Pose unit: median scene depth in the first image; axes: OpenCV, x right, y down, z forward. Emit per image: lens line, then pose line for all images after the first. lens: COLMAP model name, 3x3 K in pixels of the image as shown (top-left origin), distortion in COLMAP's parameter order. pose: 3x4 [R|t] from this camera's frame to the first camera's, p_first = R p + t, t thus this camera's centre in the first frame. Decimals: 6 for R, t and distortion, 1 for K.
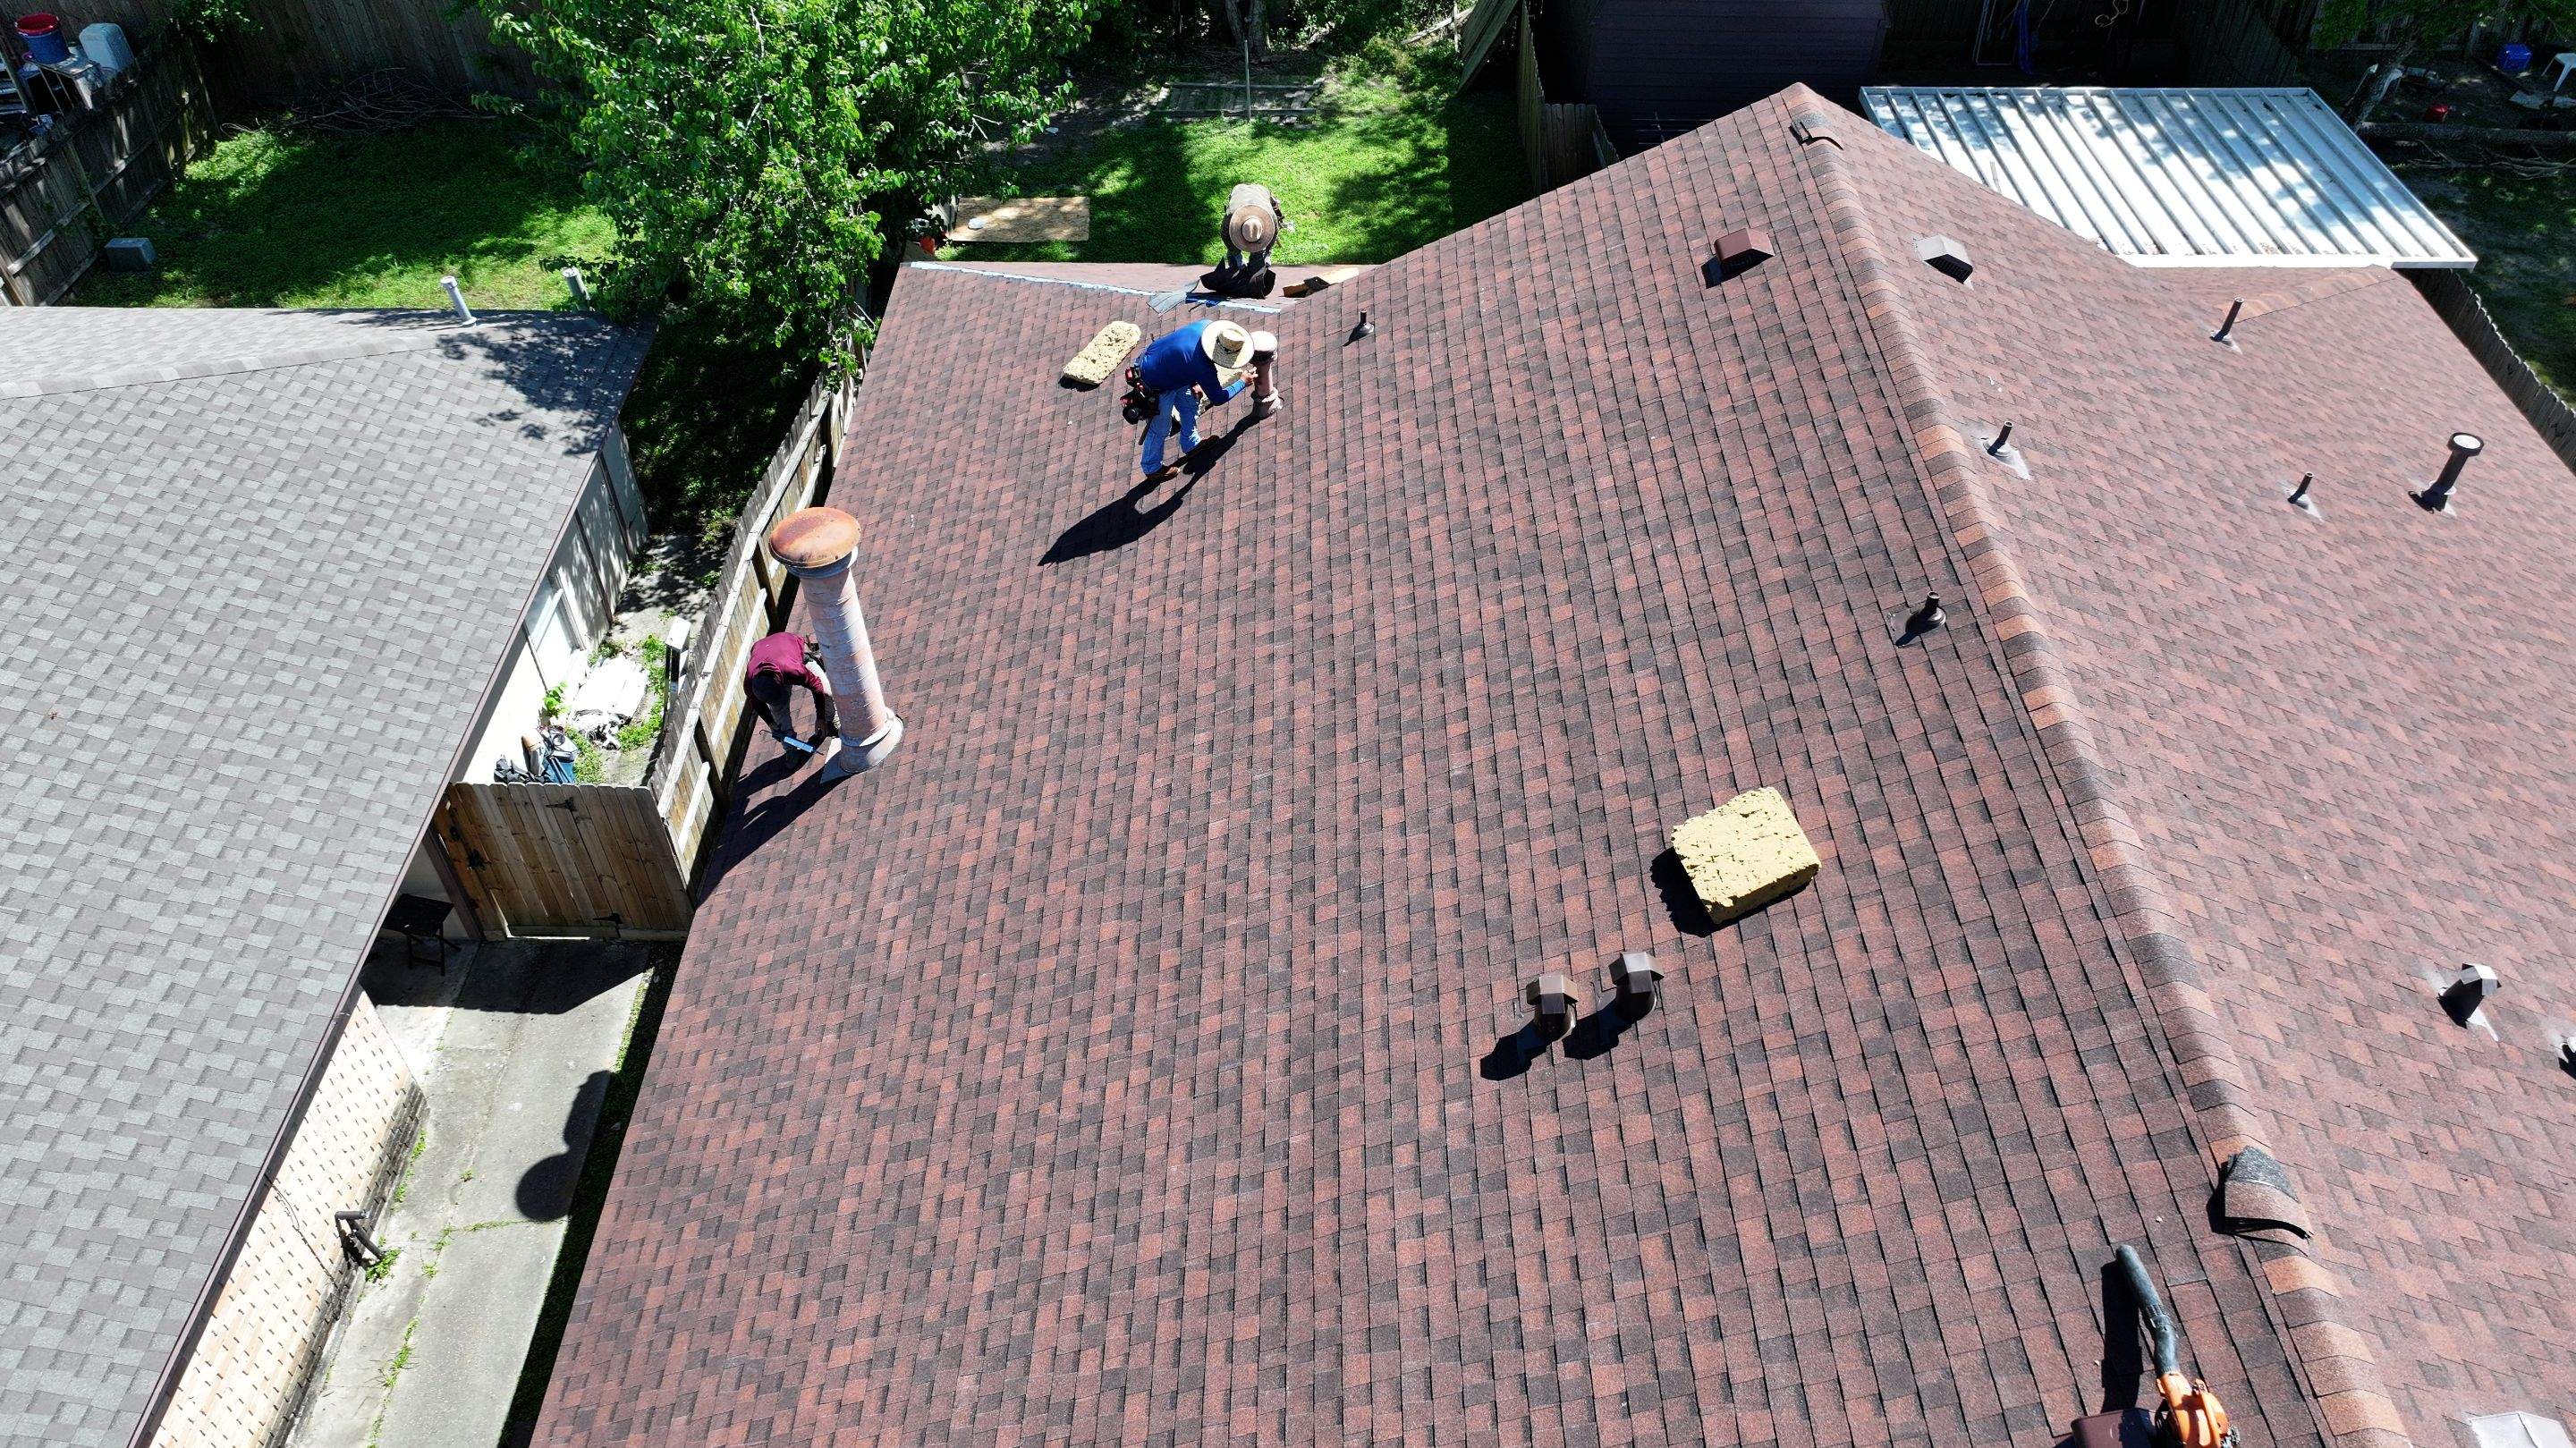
lens RADIAL K [[1827.0, 0, 1295.3], [0, 1827.0, 723.7], [0, 0, 1]] dist [0.001547, 0.021357]
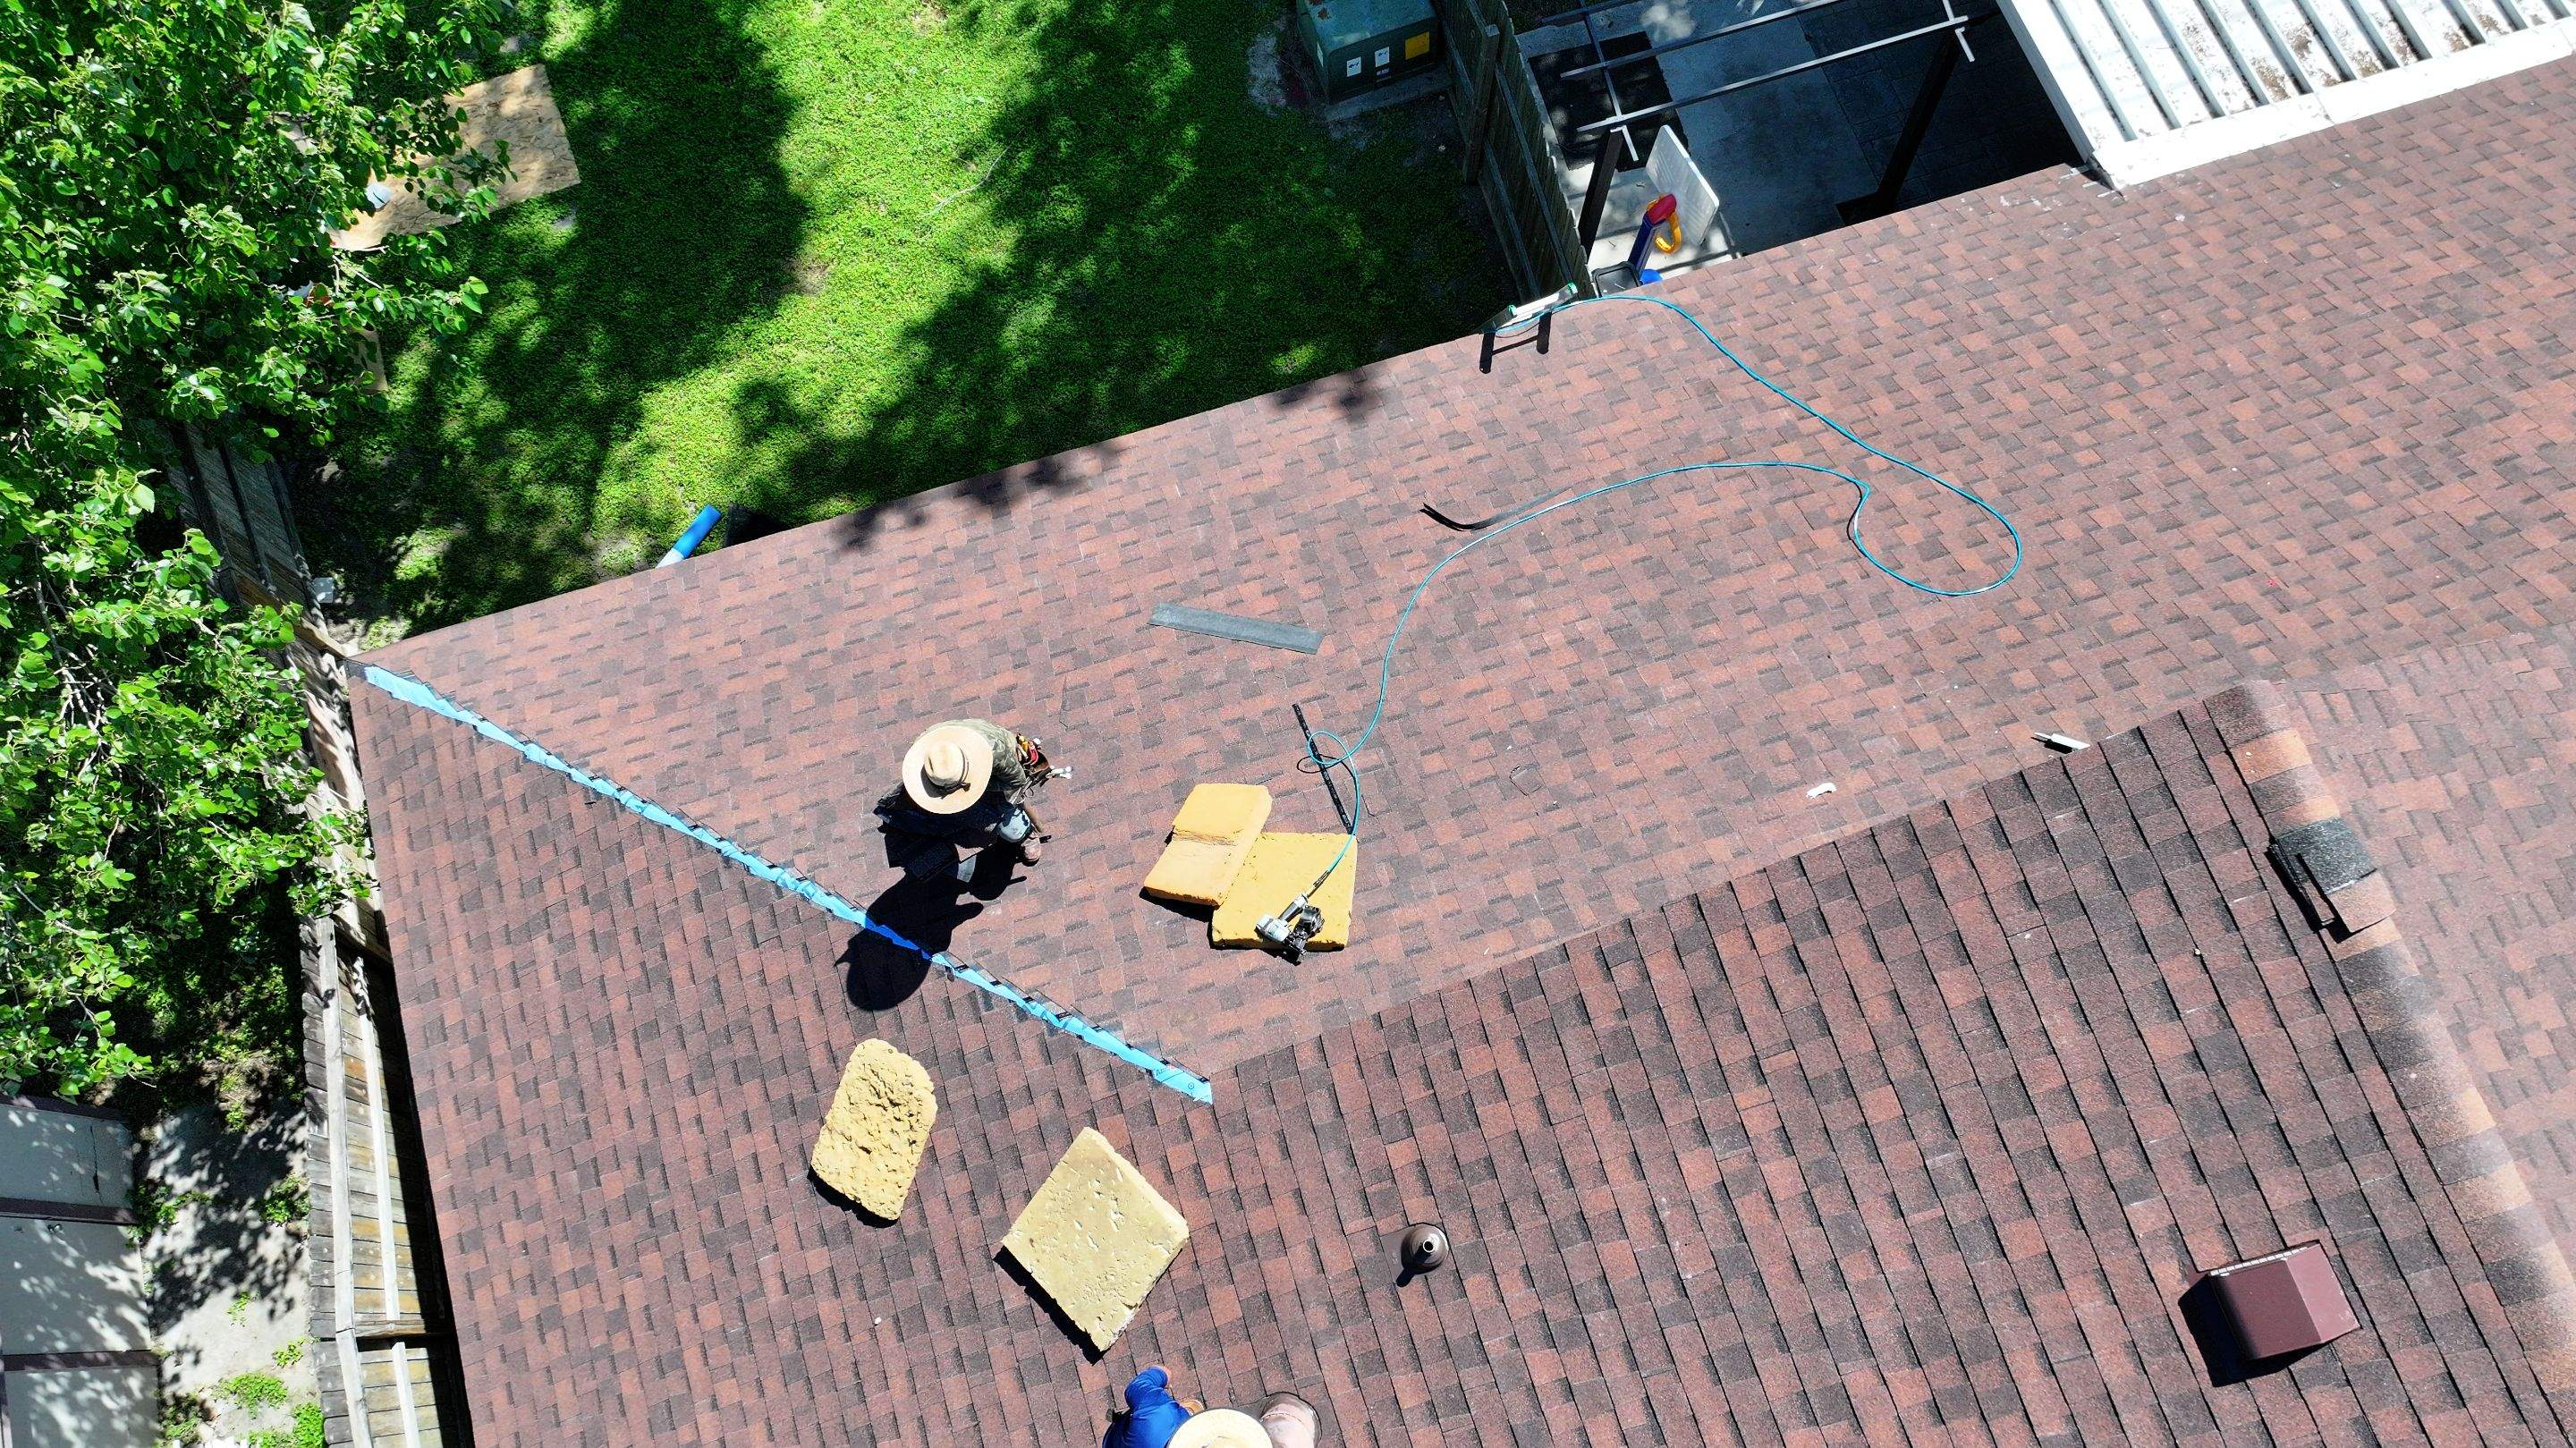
lens RADIAL K [[1827.0, 0, 1295.3], [0, 1827.0, 723.7], [0, 0, 1]] dist [0.001547, 0.021357]
pose [[0.950833, -0.298108, 0.083950, 0.001438], [0.216880, 0.834428, 0.506649, -0.434338], [-0.221086, -0.463532, 0.858056, 0.449772]]
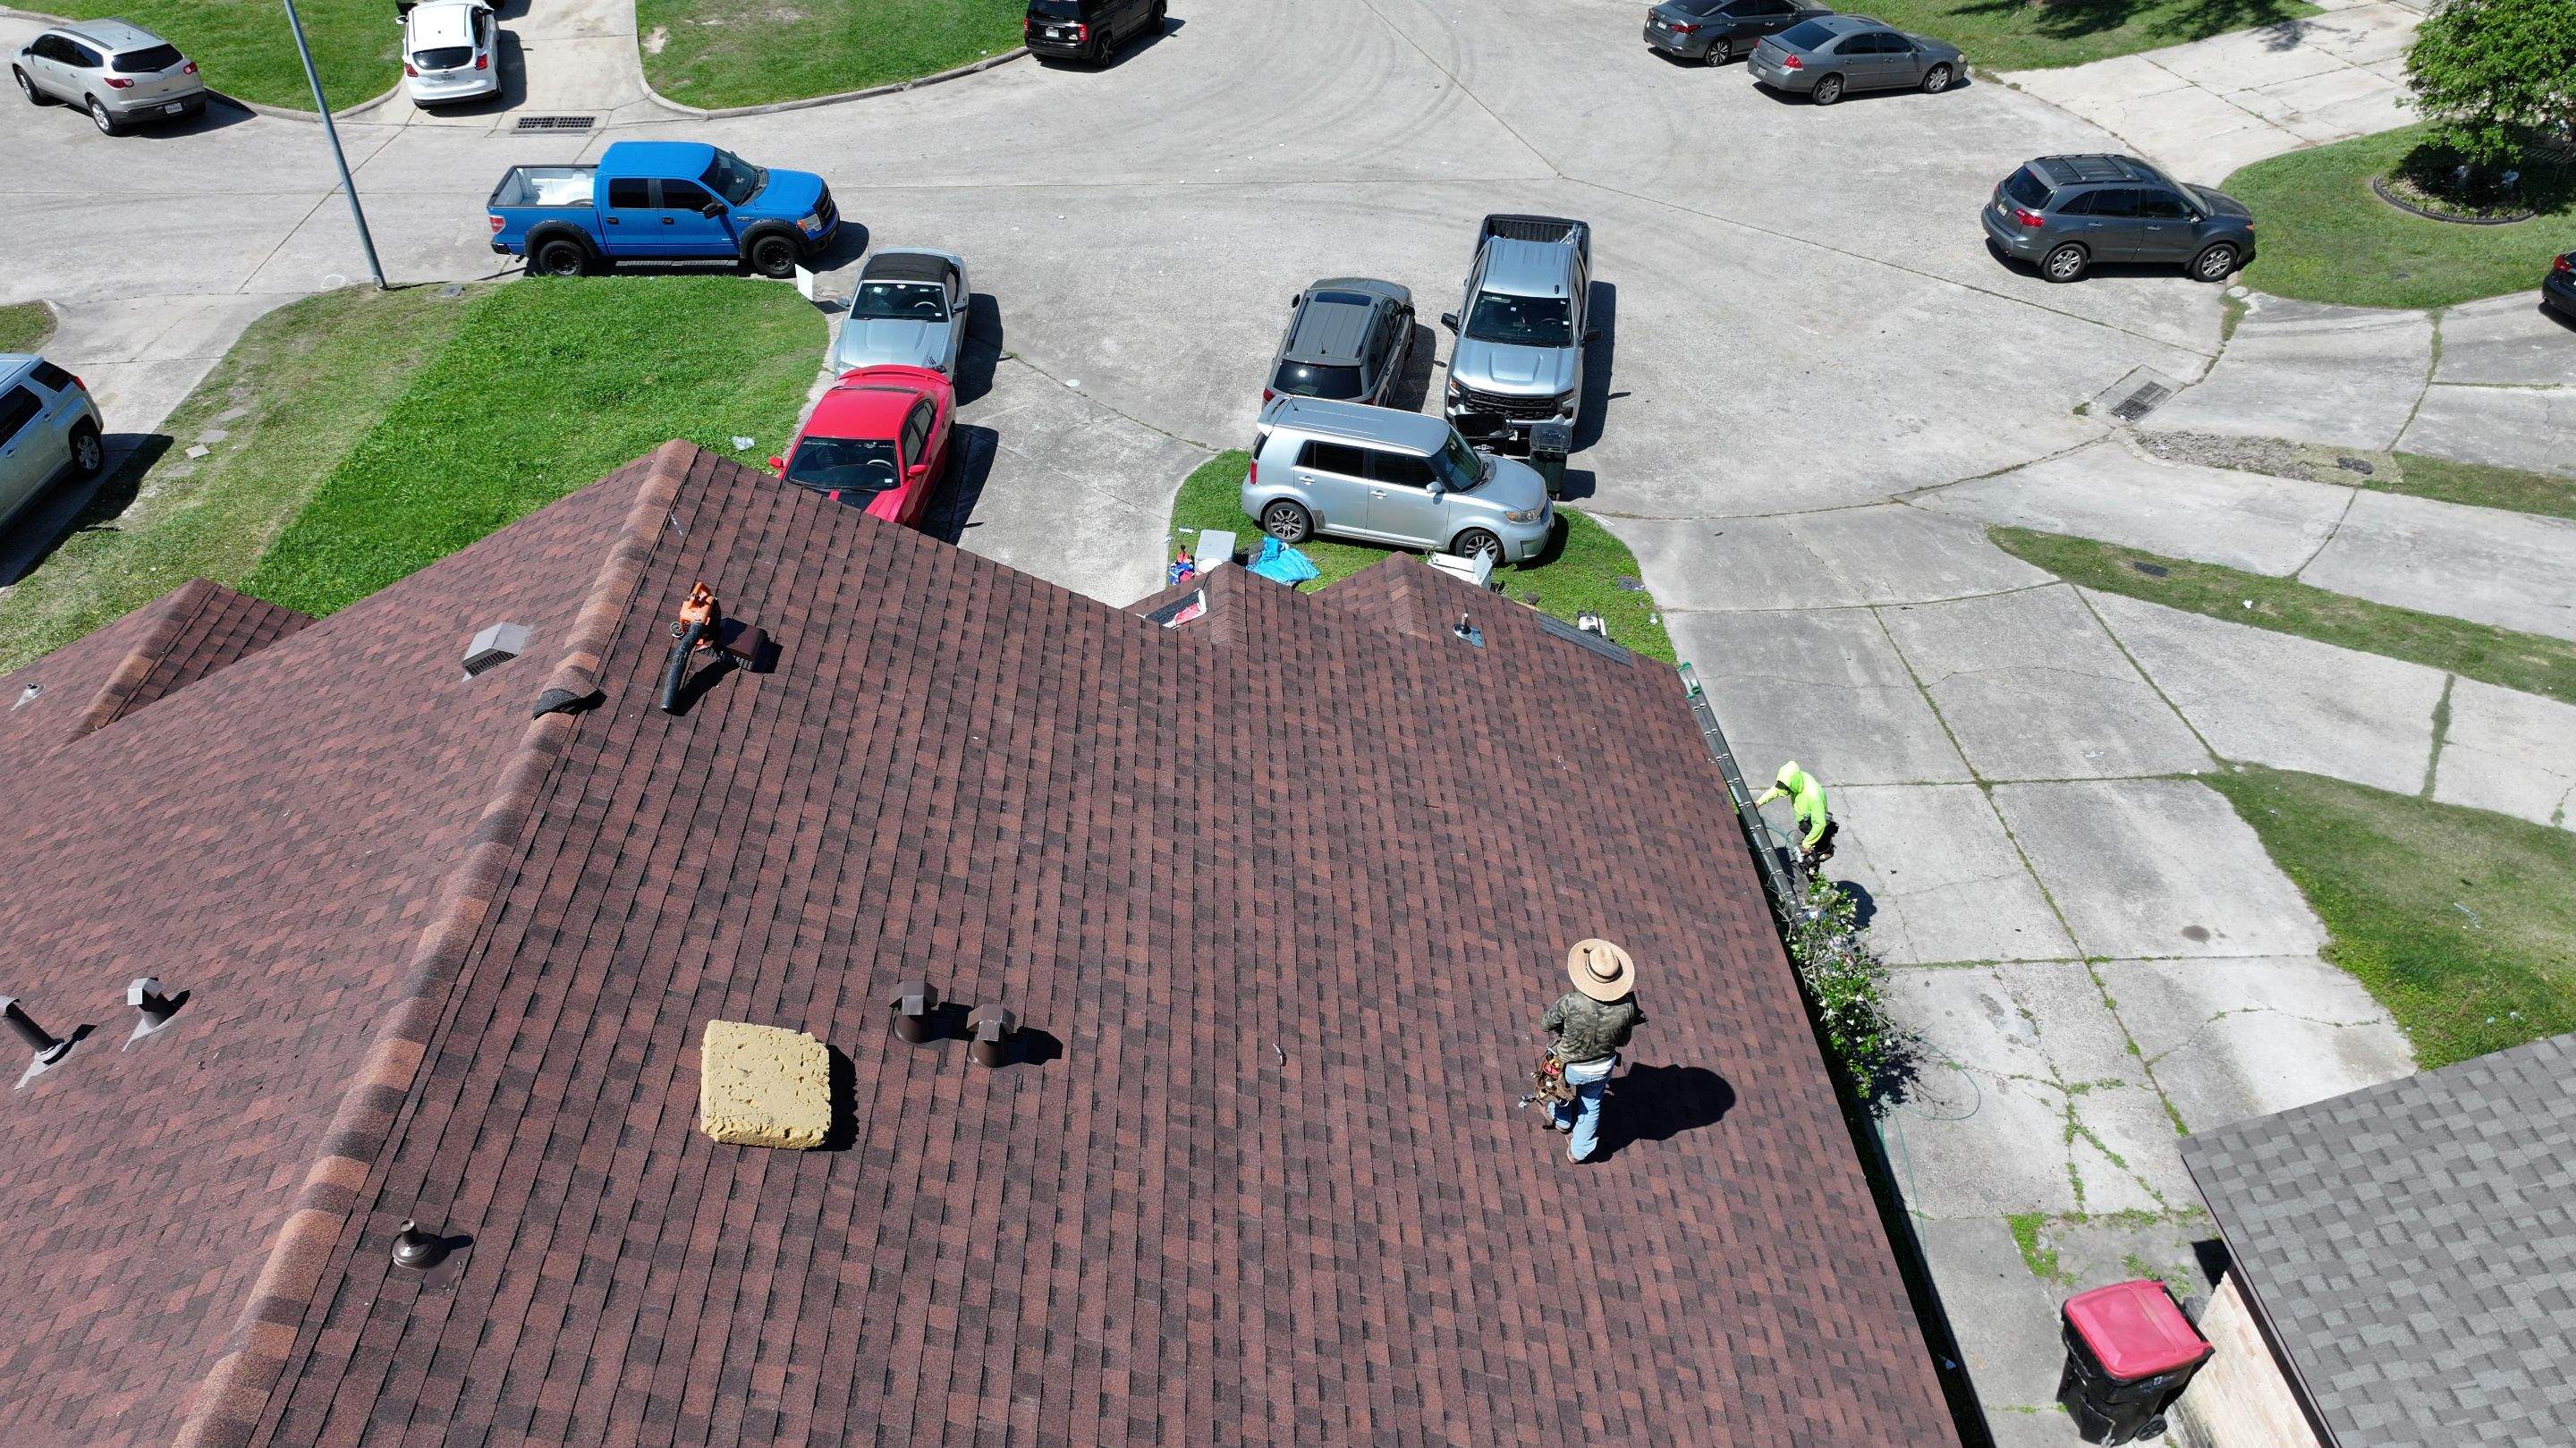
lens RADIAL K [[1827.0, 0, 1295.3], [0, 1827.0, 723.7], [0, 0, 1]] dist [0.001547, 0.021357]
pose [[-0.999148, 0.024766, -0.033023, -0.008495], [-0.029050, 0.146449, 0.988792, -0.982652], [0.029324, 0.988908, -0.145604, 1.018255]]
